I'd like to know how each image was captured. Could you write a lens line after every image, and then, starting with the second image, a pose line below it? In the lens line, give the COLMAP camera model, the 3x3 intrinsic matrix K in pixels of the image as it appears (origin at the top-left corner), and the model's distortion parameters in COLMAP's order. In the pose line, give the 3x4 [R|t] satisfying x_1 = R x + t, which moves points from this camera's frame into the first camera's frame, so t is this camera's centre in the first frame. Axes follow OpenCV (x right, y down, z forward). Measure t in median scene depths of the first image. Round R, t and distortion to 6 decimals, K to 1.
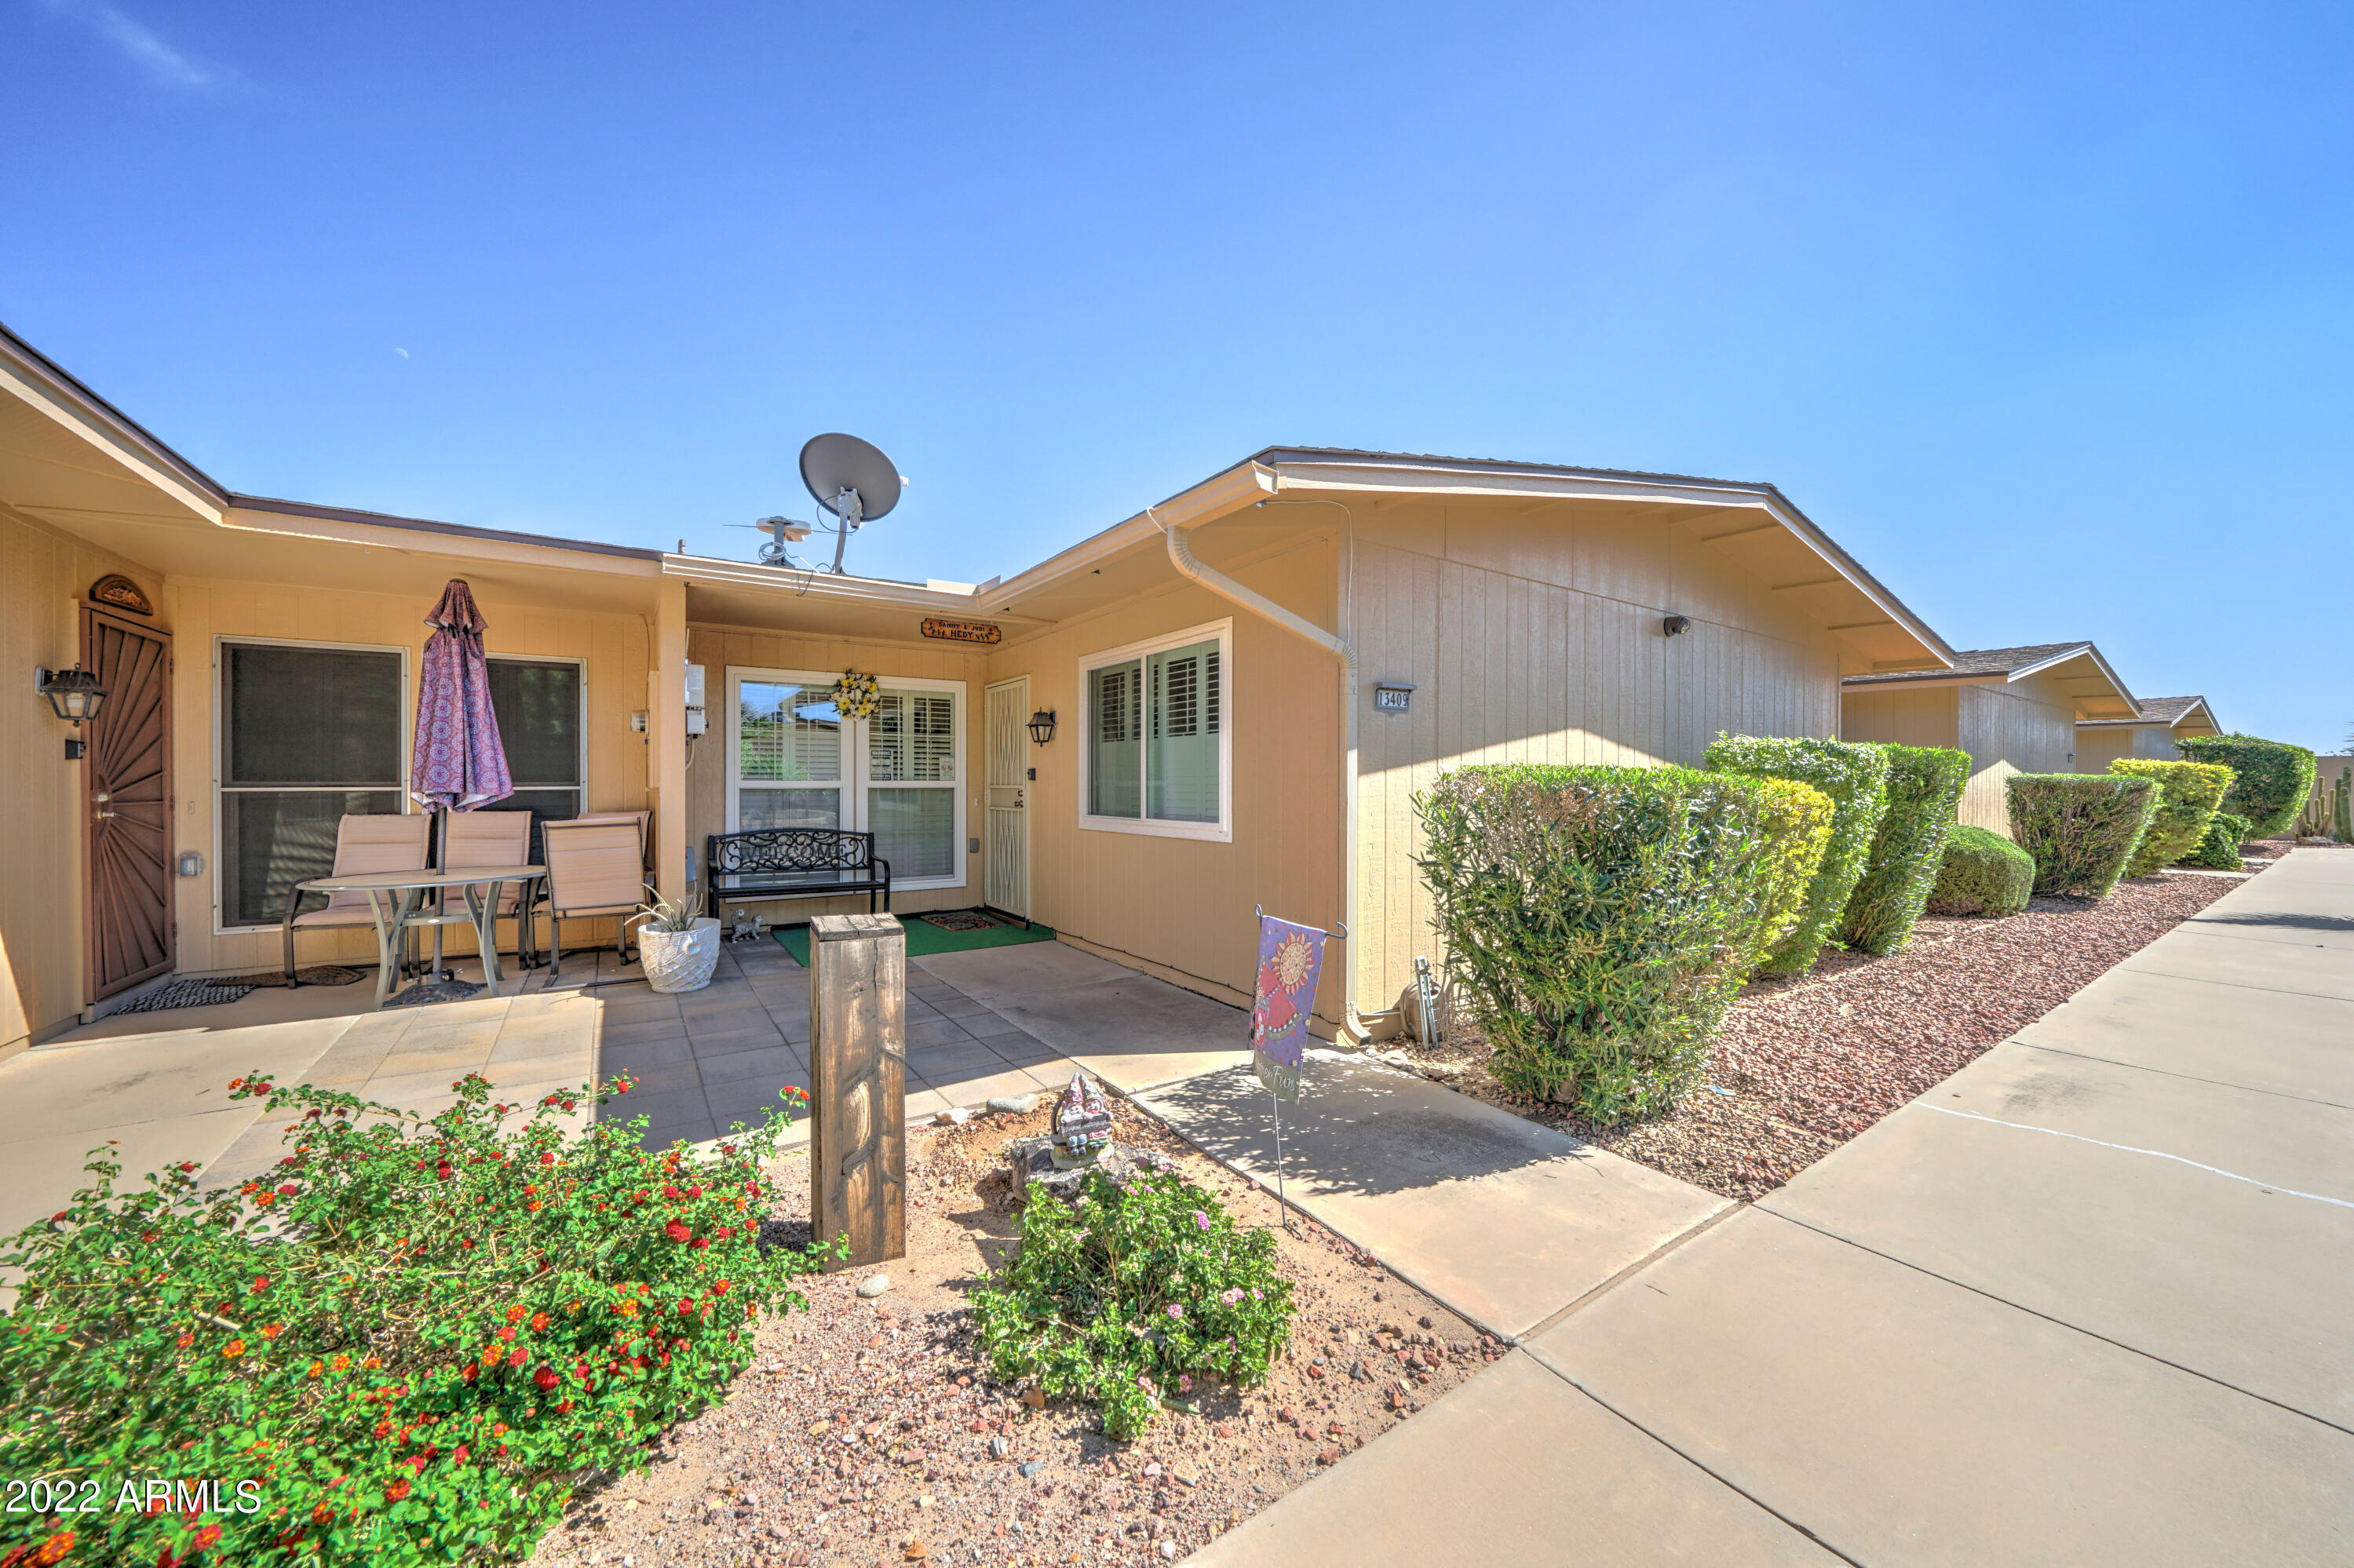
lens RADIAL K [[861.3, 0, 1176.5], [0, 861.3, 786.4], [0, 0, 1]] dist [-0.008110, -0.000041]
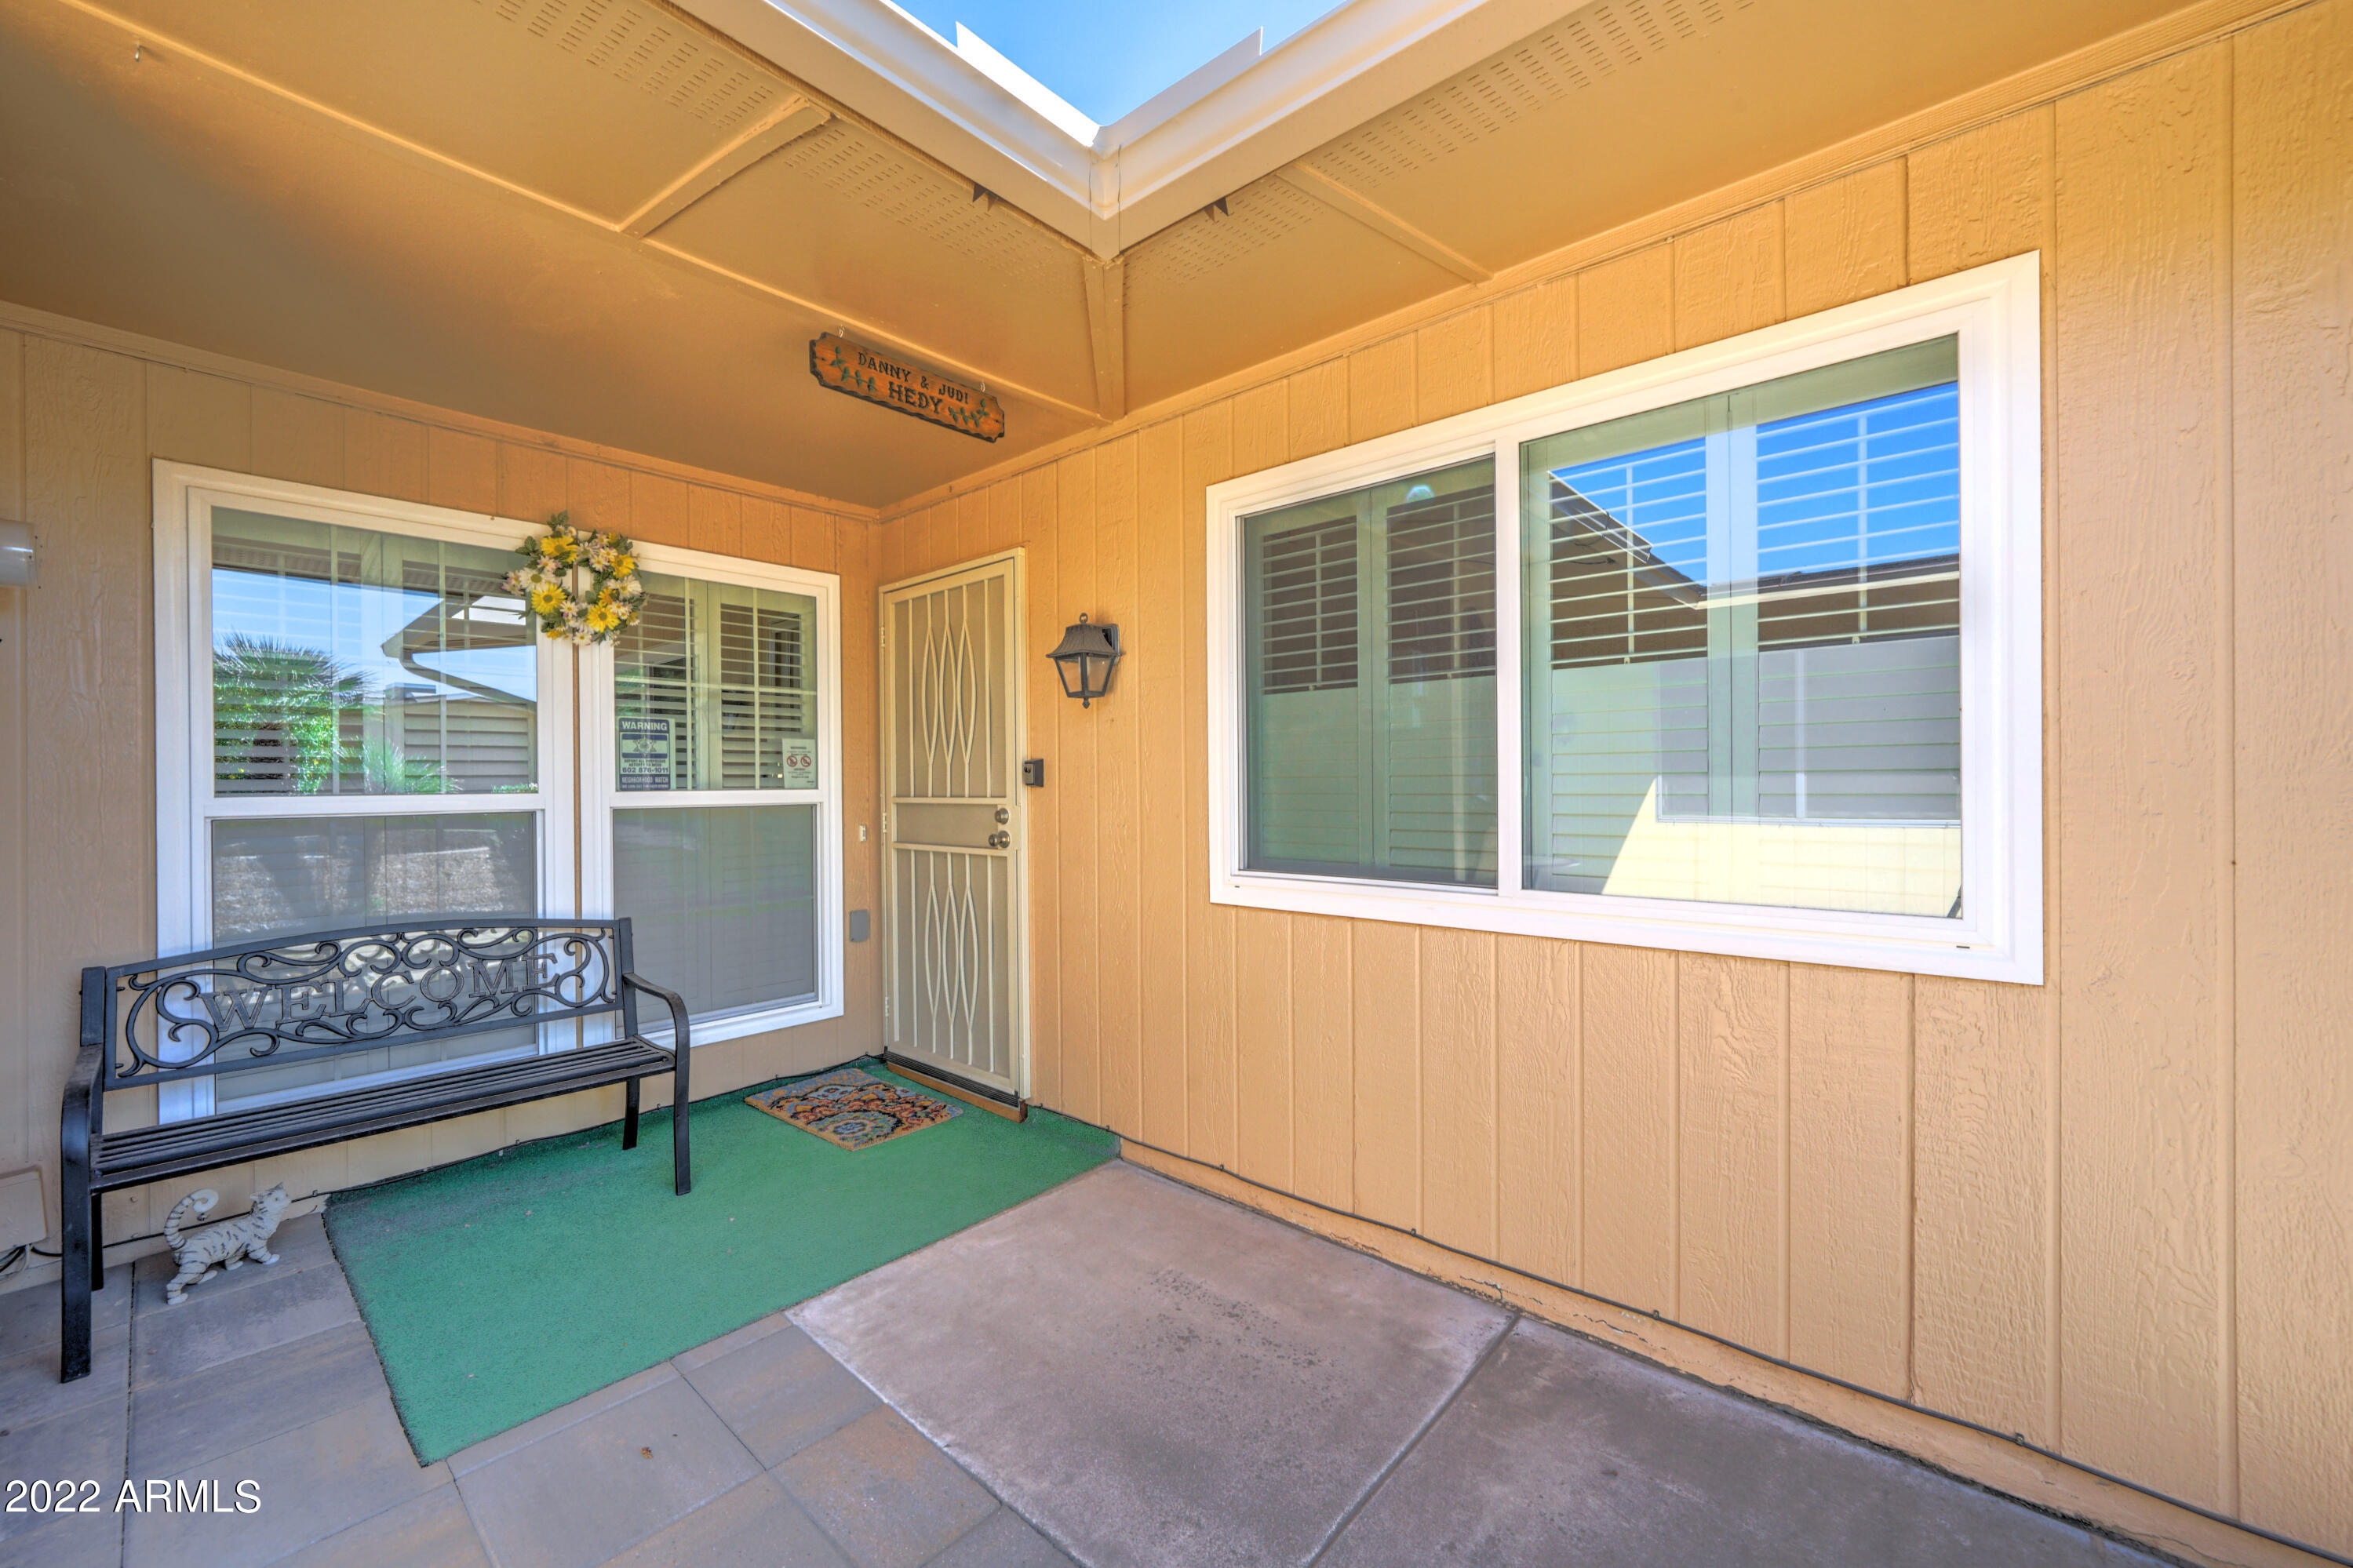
lens RADIAL K [[915.6, 0, 1182.5], [0, 915.6, 780.3], [0, 0, 1]] dist [-0.013719, -0.000159]
pose [[0.963219, -0.009819, 0.268540, -0.221332], [0.011844, 0.999912, -0.005924, -0.006352], [-0.268458, 0.008887, 0.963250, 0.527591]]
